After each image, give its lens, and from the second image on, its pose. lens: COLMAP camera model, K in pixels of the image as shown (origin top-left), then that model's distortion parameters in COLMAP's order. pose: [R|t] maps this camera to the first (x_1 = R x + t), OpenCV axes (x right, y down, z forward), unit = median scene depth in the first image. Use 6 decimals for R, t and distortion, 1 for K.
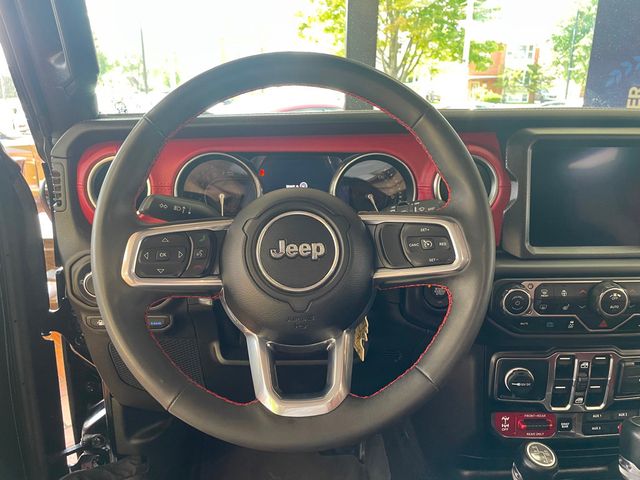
lens RADIAL K [[493.2, 0, 321.6], [0, 493.2, 239.4], [0, 0, 1]] dist [0.015166, -0.015729]
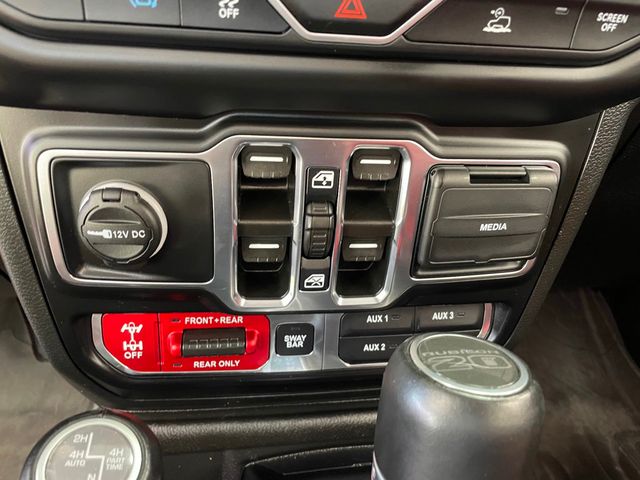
lens RADIAL K [[493.2, 0, 319.4], [0, 493.2, 239.8], [0, 0, 1]] dist [0.015166, -0.015729]
pose [[0.993101, 0.014150, 0.116407, 0.487525], [-0.041120, 0.971682, 0.232686, 0.215557], [-0.109818, -0.235868, 0.965560, 0.671328]]
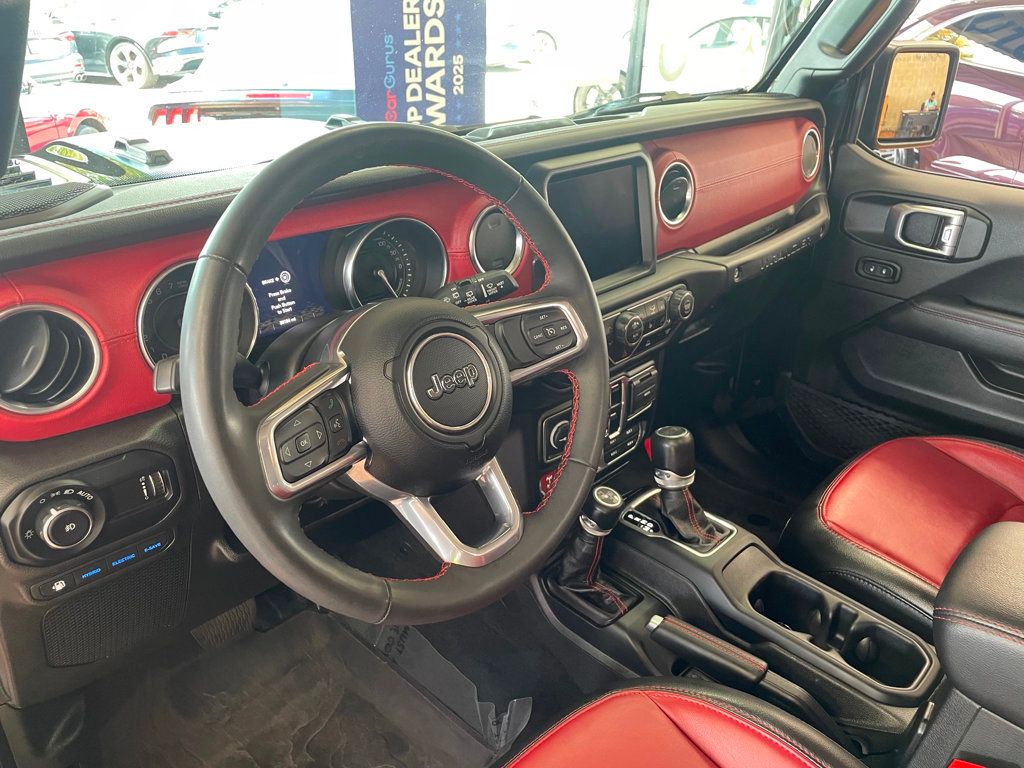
lens RADIAL K [[789.1, 0, 515.5], [0, 789.1, 390.4], [0, 0, 1]] dist [0.015166, -0.015729]
pose [[0.730852, -0.303510, 0.611341, -0.544290], [0.168757, 0.948235, 0.269019, -0.208223], [-0.661345, -0.093445, 0.744238, -0.040092]]
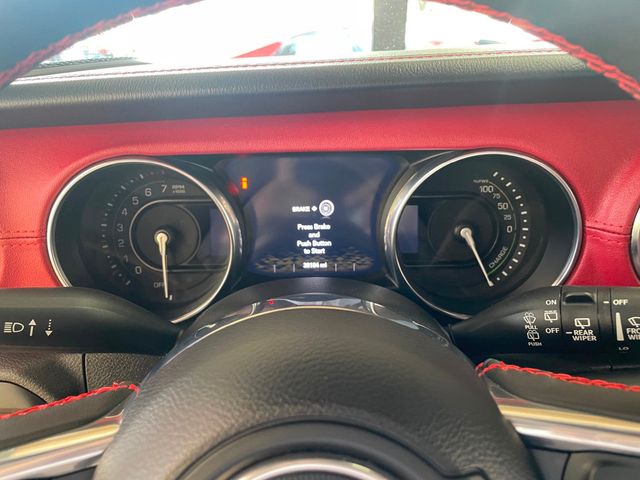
lens RADIAL K [[493.2, 0, 317.5], [0, 493.2, 238.6], [0, 0, 1]] dist [0.015166, -0.015729]
pose [[0.998227, -0.013410, -0.057997, -0.018106], [0.021650, 0.989360, 0.143869, -0.155761], [0.055451, -0.144870, 0.987896, 0.522948]]
